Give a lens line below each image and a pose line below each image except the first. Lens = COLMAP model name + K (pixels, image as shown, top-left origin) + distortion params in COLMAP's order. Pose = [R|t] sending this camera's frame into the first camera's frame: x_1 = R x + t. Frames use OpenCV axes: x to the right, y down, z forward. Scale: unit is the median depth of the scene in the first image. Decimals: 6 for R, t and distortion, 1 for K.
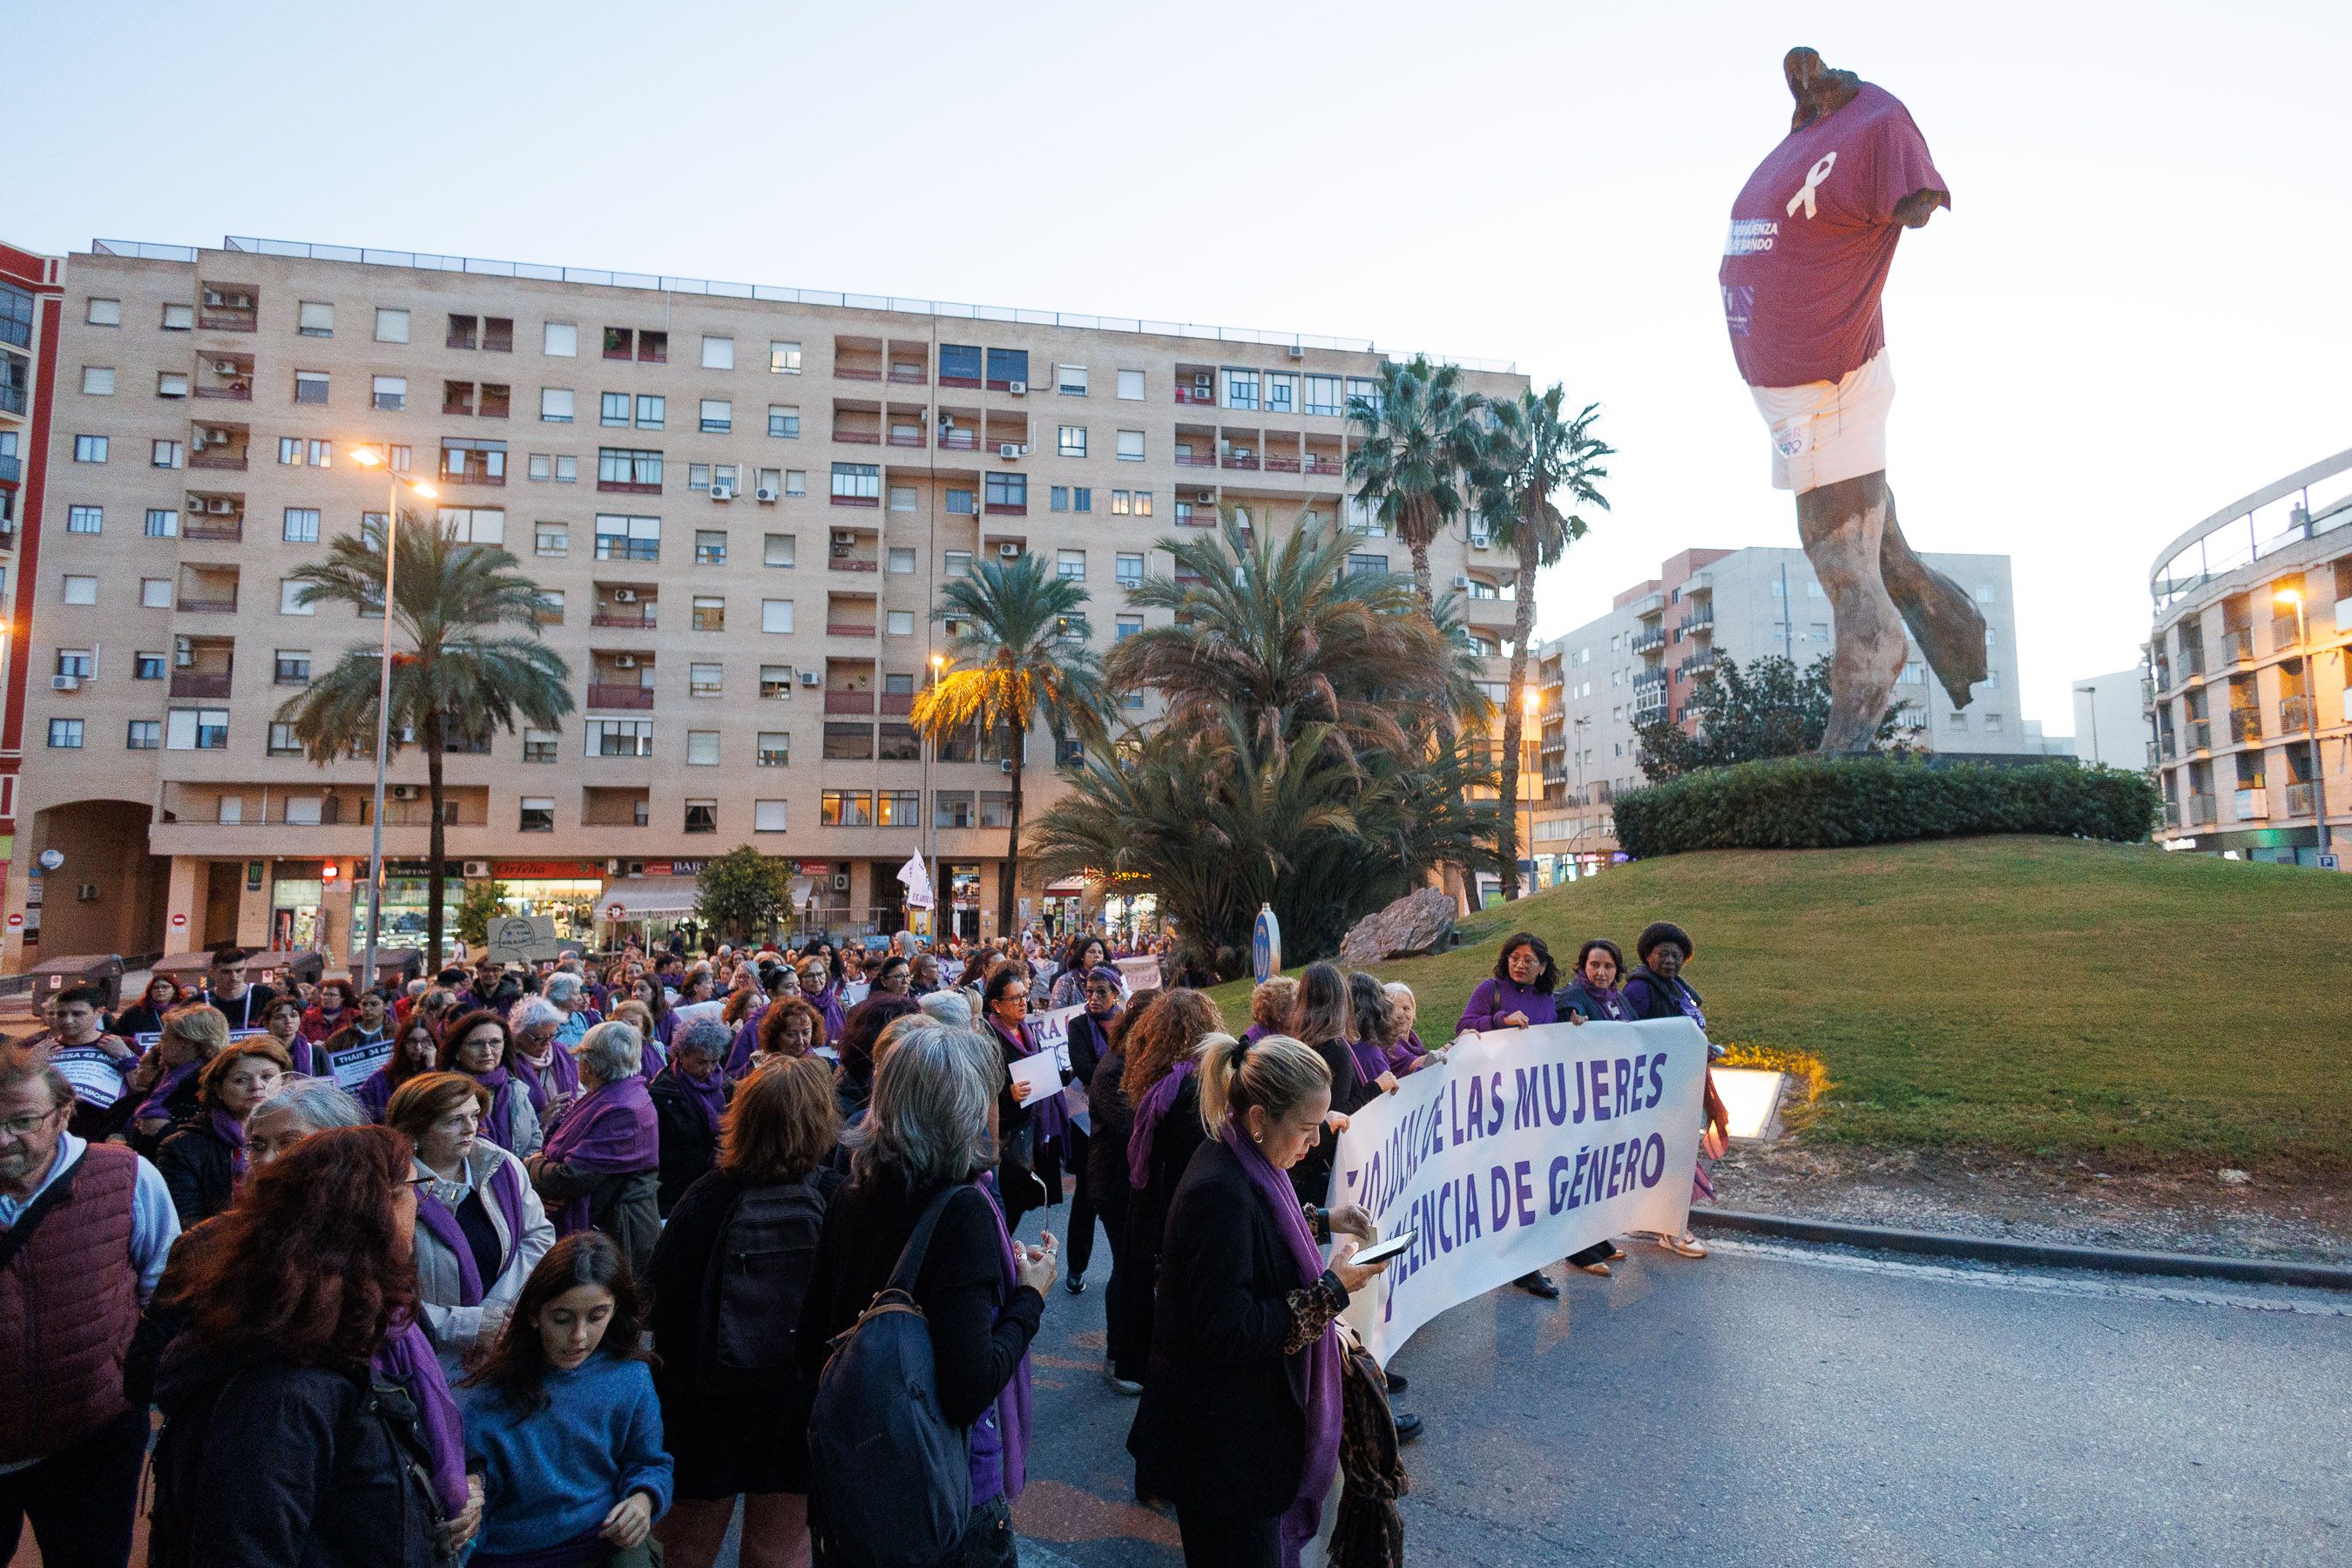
lens RADIAL K [[1081.0, 0, 1176.0], [0, 1081.0, 784.0], [0, 0, 1]] dist [0.009278, -0.000548]
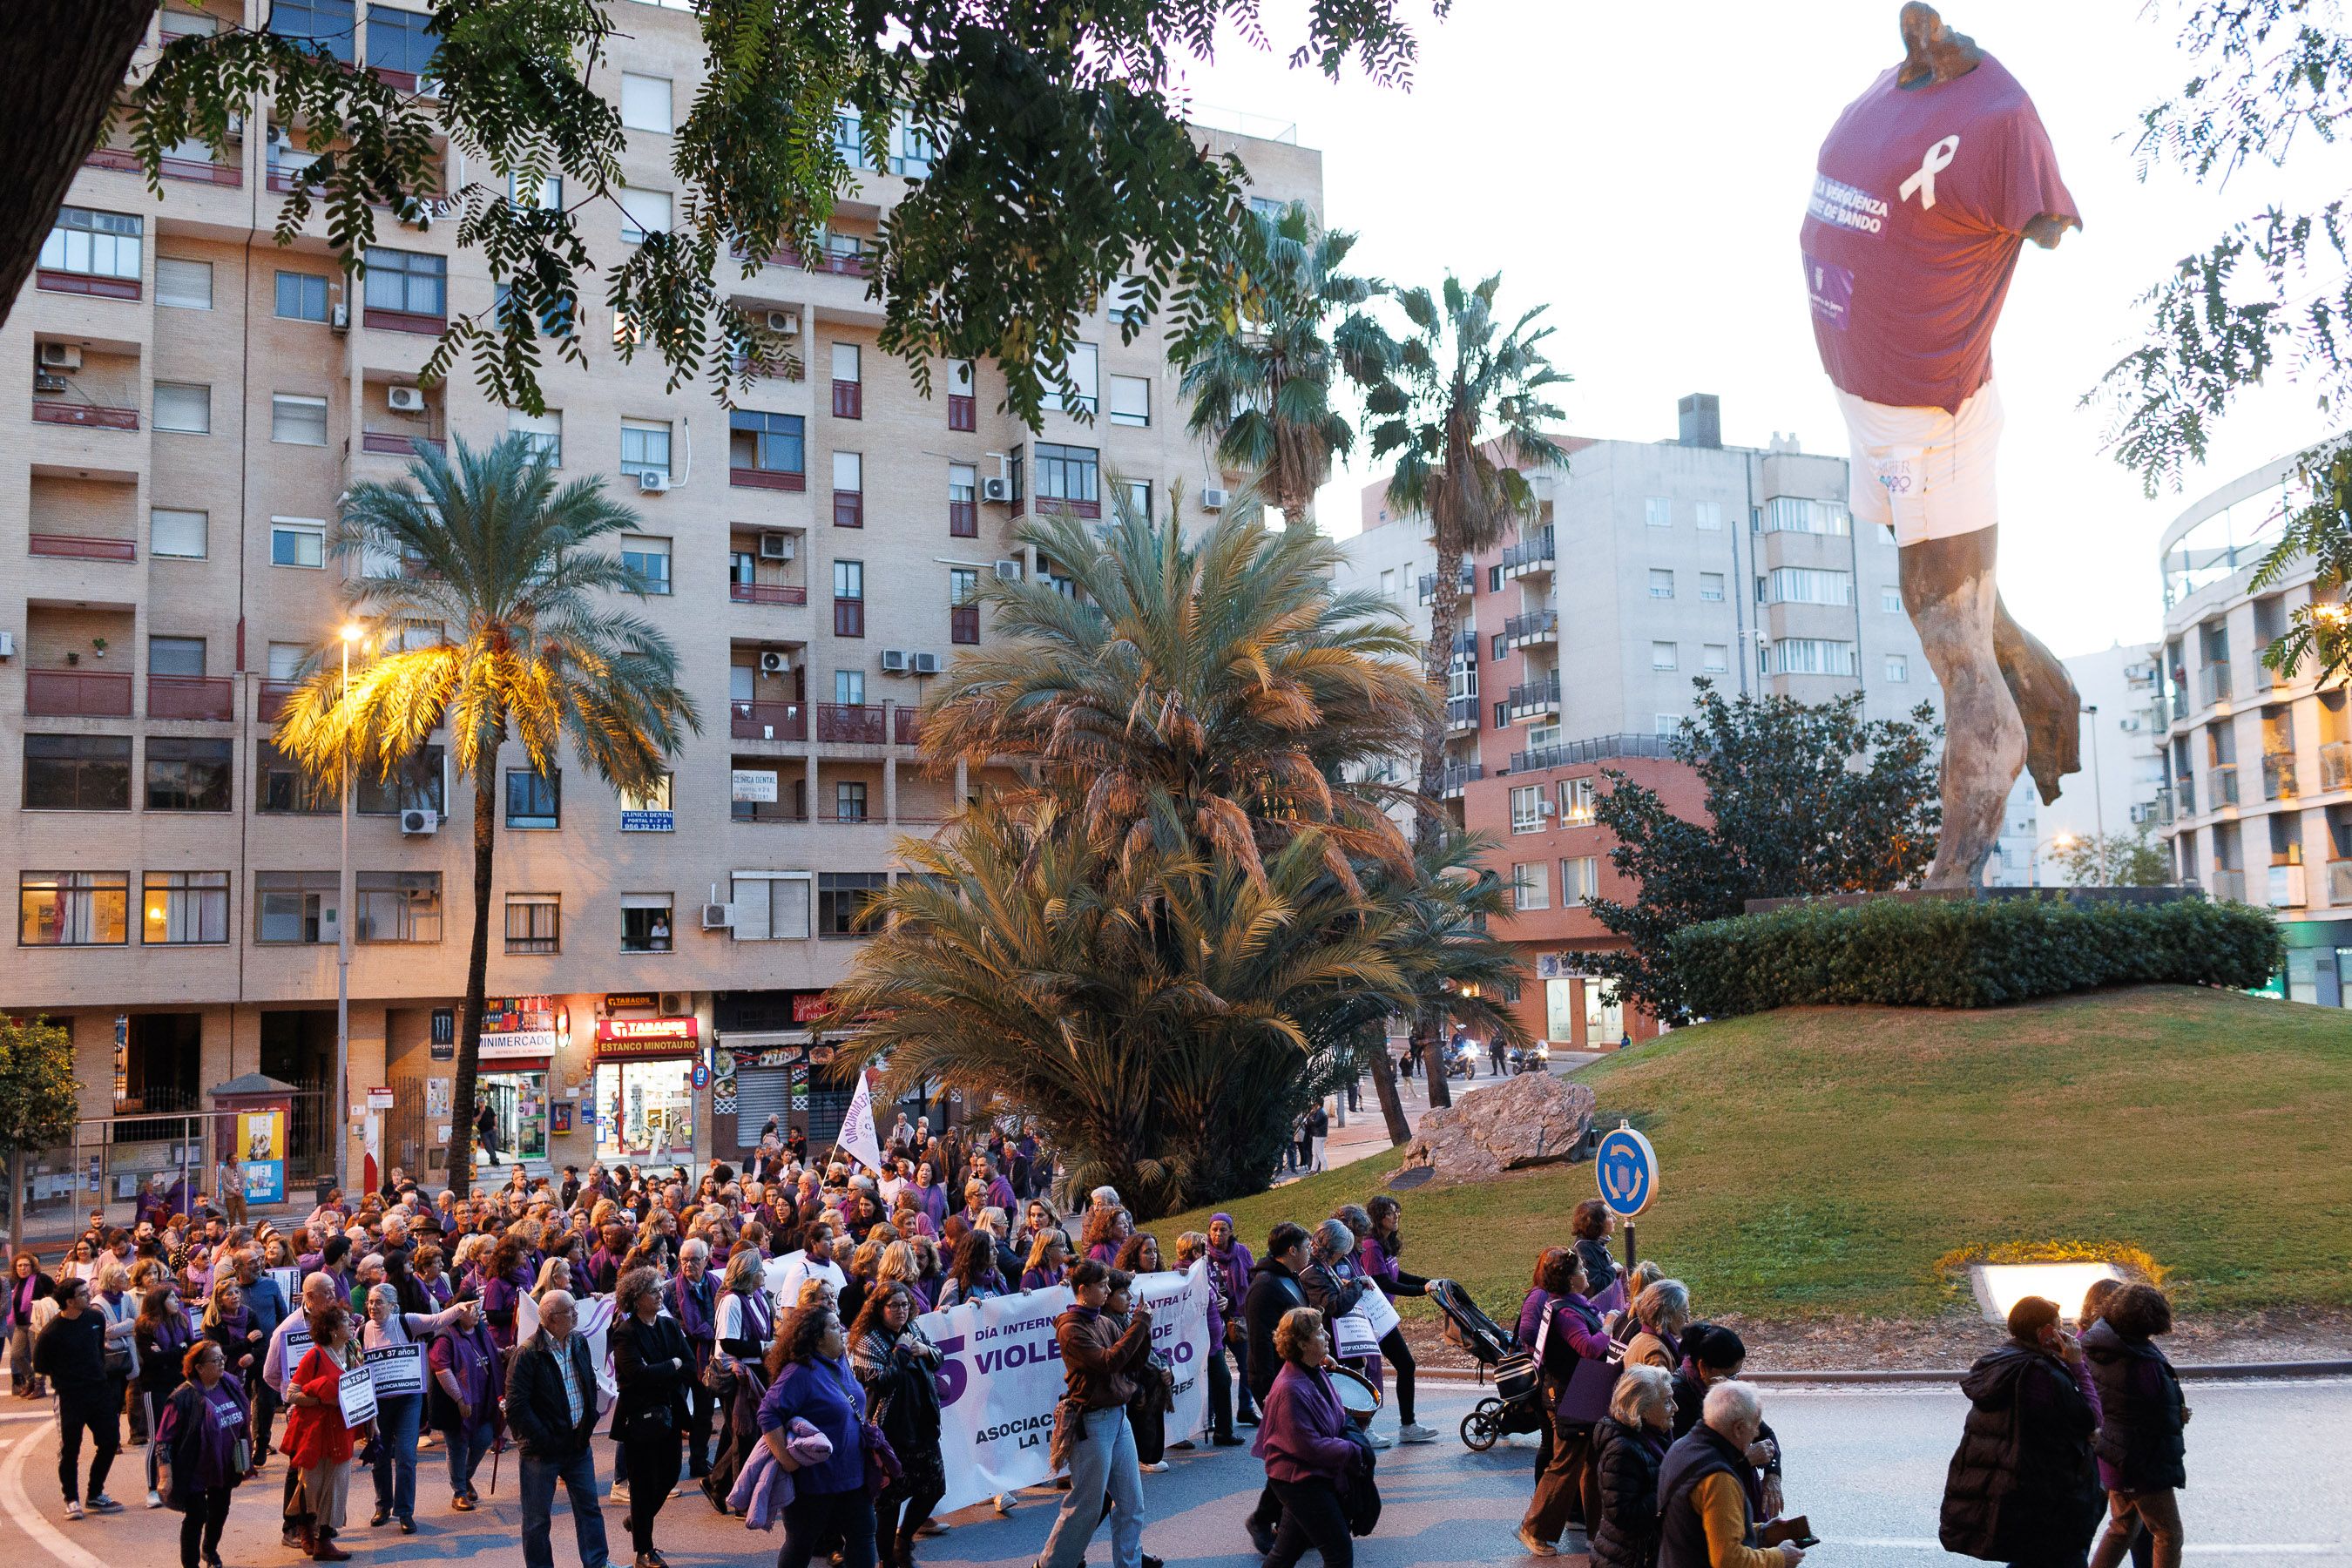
lens RADIAL K [[2235.8, 0, 1179.7], [0, 2235.8, 756.5], [0, 0, 1]] dist [0.008754, 0.003654]
pose [[0.941554, 0.011431, 0.336669, -0.183897], [-0.005563, 0.999815, -0.018388, -0.032658], [-0.336817, 0.015440, 0.941443, -0.135896]]
